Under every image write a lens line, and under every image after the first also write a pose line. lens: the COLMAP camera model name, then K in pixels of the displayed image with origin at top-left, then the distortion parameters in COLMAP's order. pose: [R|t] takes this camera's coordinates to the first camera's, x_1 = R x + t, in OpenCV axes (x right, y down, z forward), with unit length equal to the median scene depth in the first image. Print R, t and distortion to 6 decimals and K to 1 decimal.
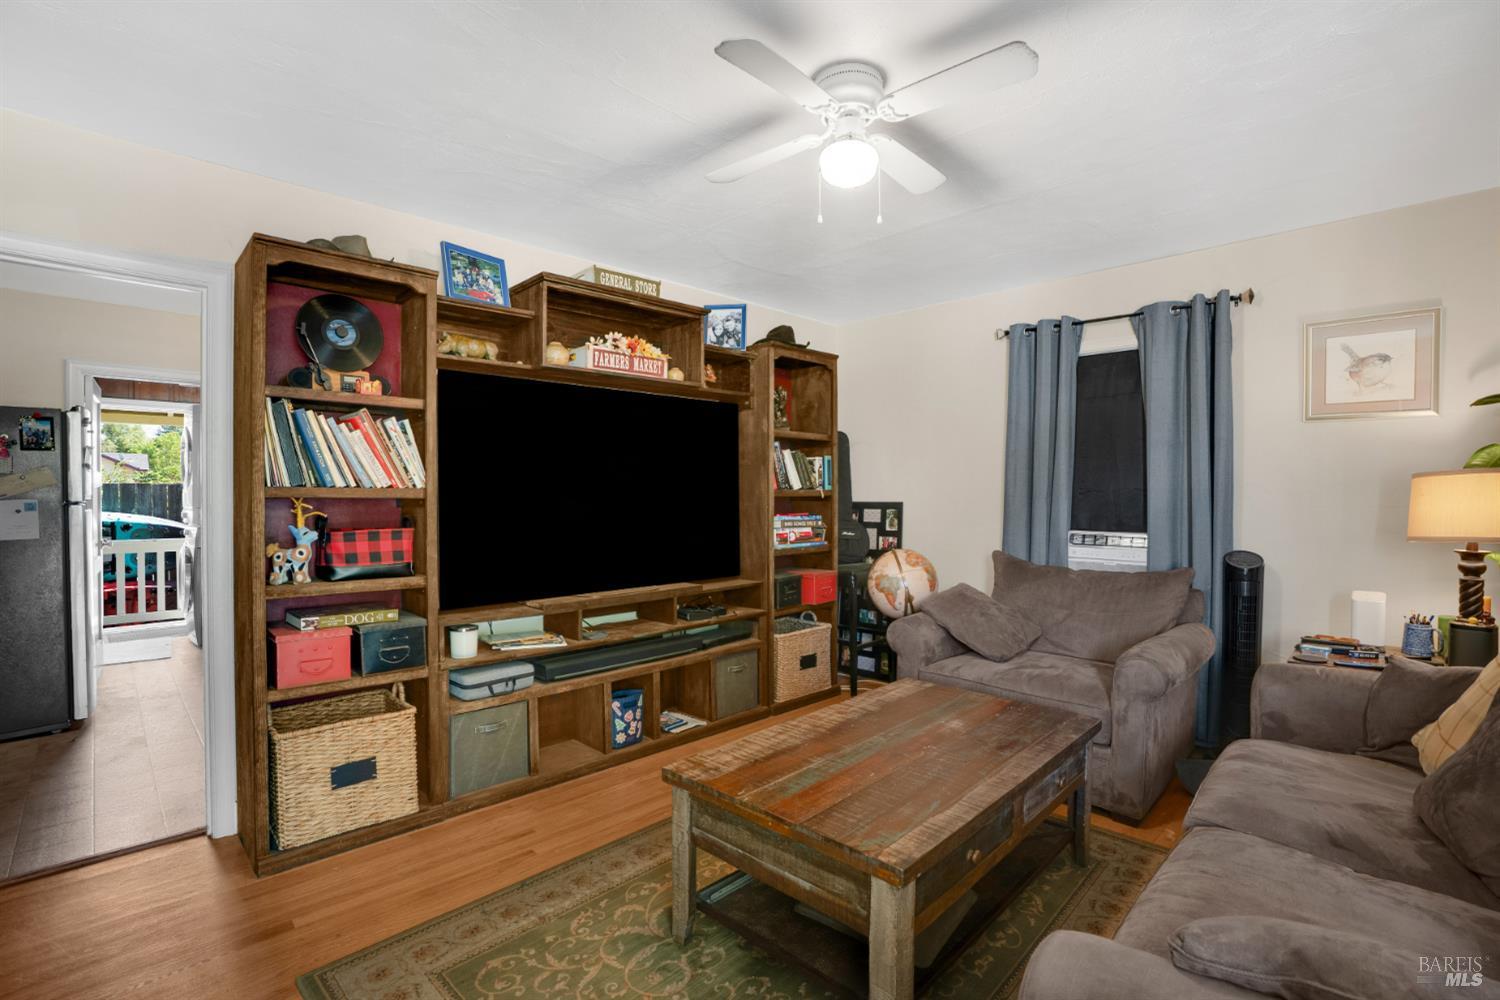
lens RADIAL K [[707.4, 0, 754.7], [0, 707.4, 500.4], [0, 0, 1]] dist [-0.018009, 0.000997]
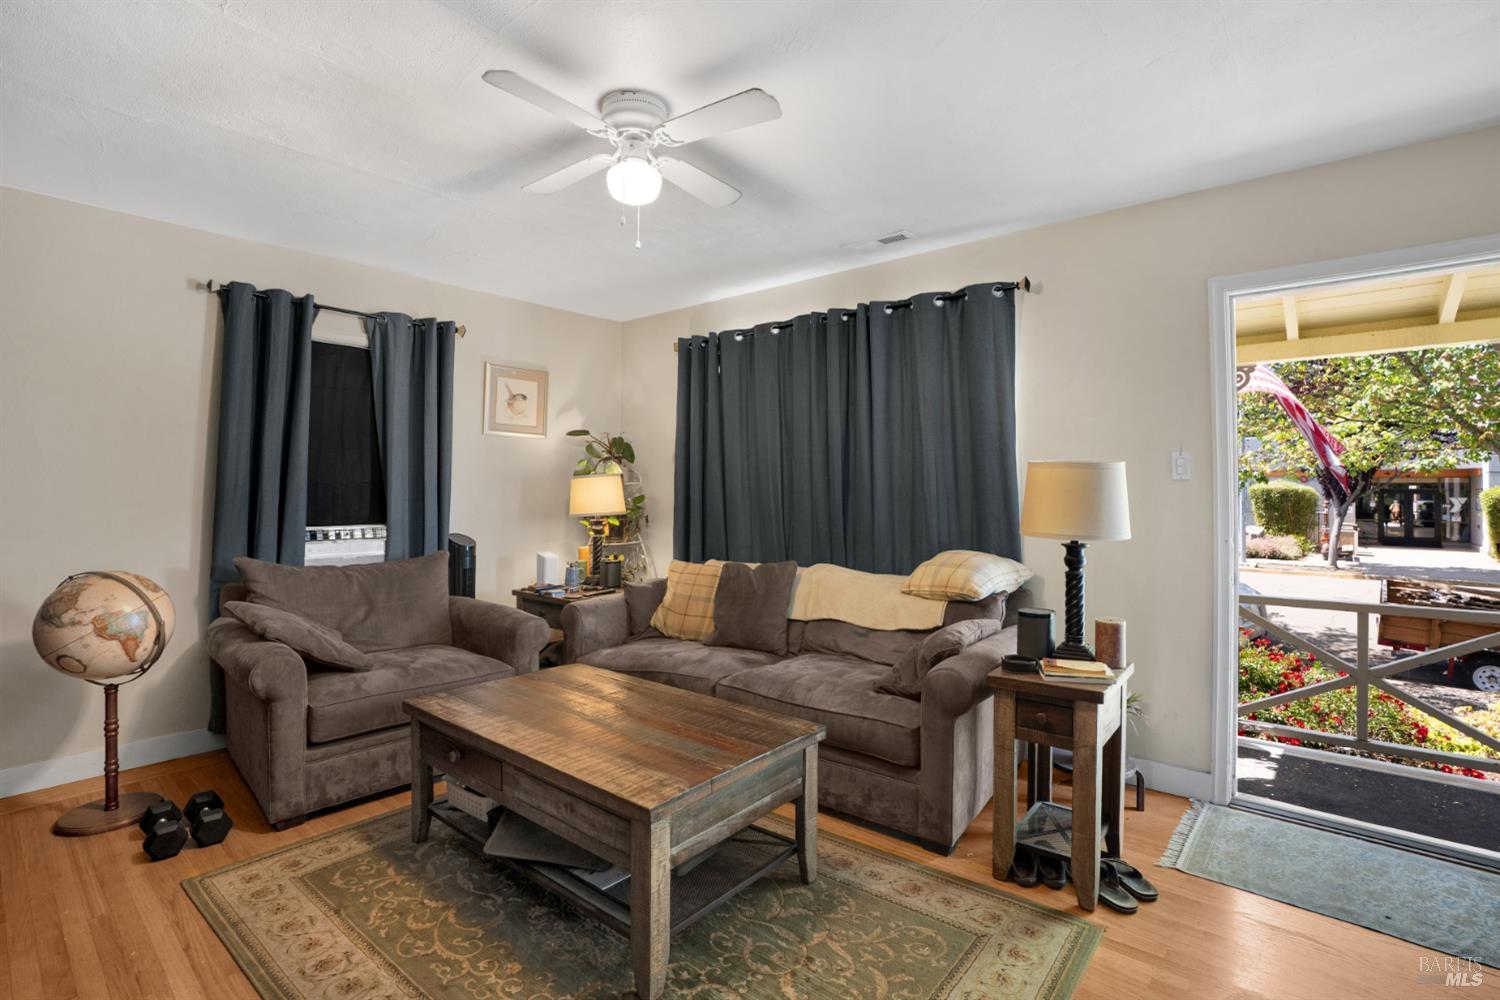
lens RADIAL K [[707.4, 0, 753.8], [0, 707.4, 491.2], [0, 0, 1]] dist [-0.018009, 0.000997]
pose [[-0.067335, -0.006470, 0.997709, -0.551007], [0.009051, 0.999934, 0.007096, -0.006324], [-0.997689, 0.009508, -0.067272, 0.514803]]
